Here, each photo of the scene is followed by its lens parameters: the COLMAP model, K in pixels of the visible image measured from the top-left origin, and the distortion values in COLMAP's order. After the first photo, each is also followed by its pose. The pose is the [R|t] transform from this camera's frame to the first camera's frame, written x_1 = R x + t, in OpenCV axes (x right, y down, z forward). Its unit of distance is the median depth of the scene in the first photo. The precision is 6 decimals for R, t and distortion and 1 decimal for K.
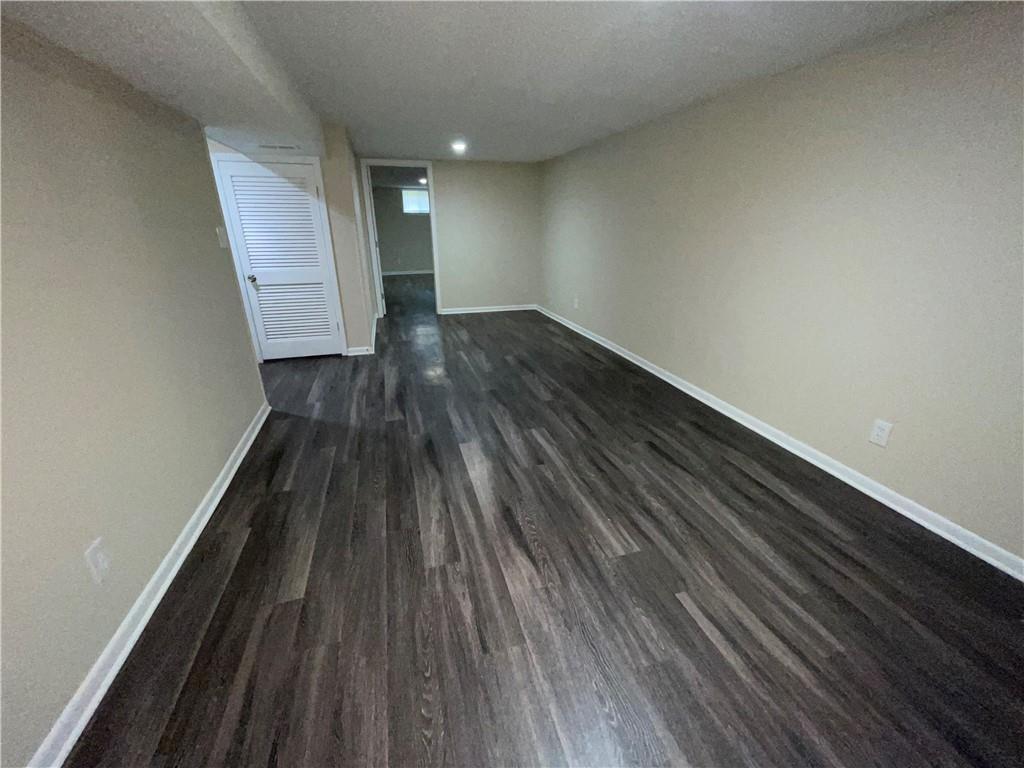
lens RADIAL K [[414.9, 0, 508.6], [0, 414.9, 383.6], [0, 0, 1]] dist [-0.002586, 0.000222]
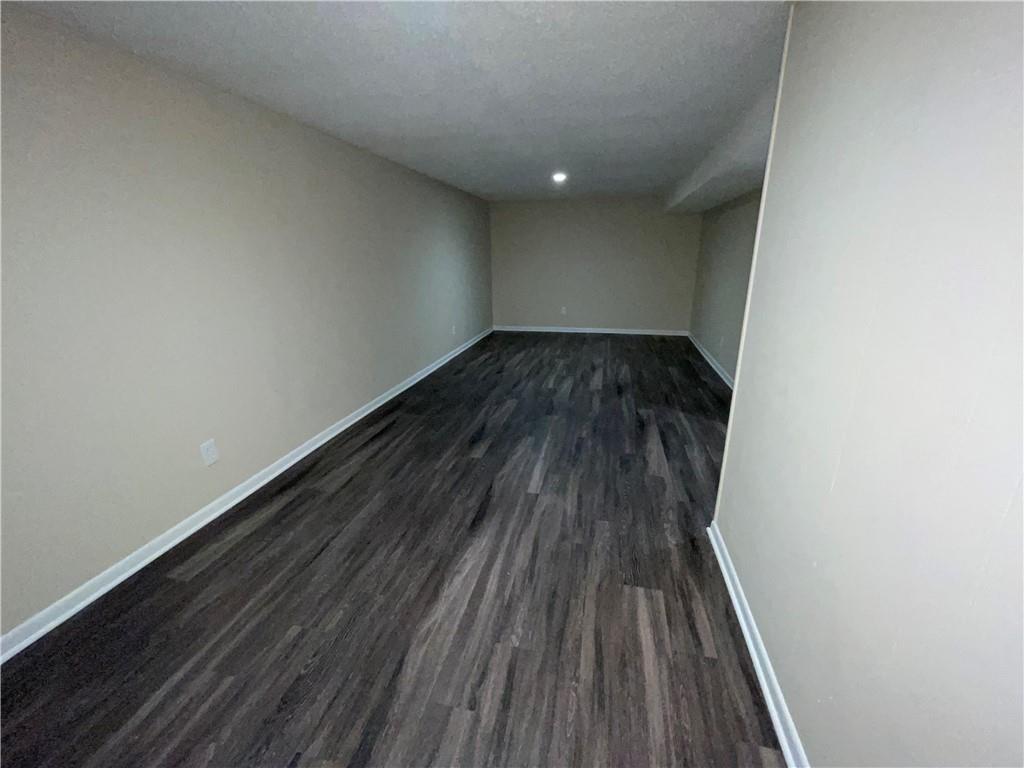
lens RADIAL K [[414.9, 0, 508.6], [0, 414.9, 383.6], [0, 0, 1]] dist [-0.002586, 0.000222]
pose [[-0.874123, -0.134211, 0.466794, -0.428986], [0.187588, 0.793207, 0.579338, -0.669923], [-0.448018, 0.593978, -0.668184, 1.729520]]
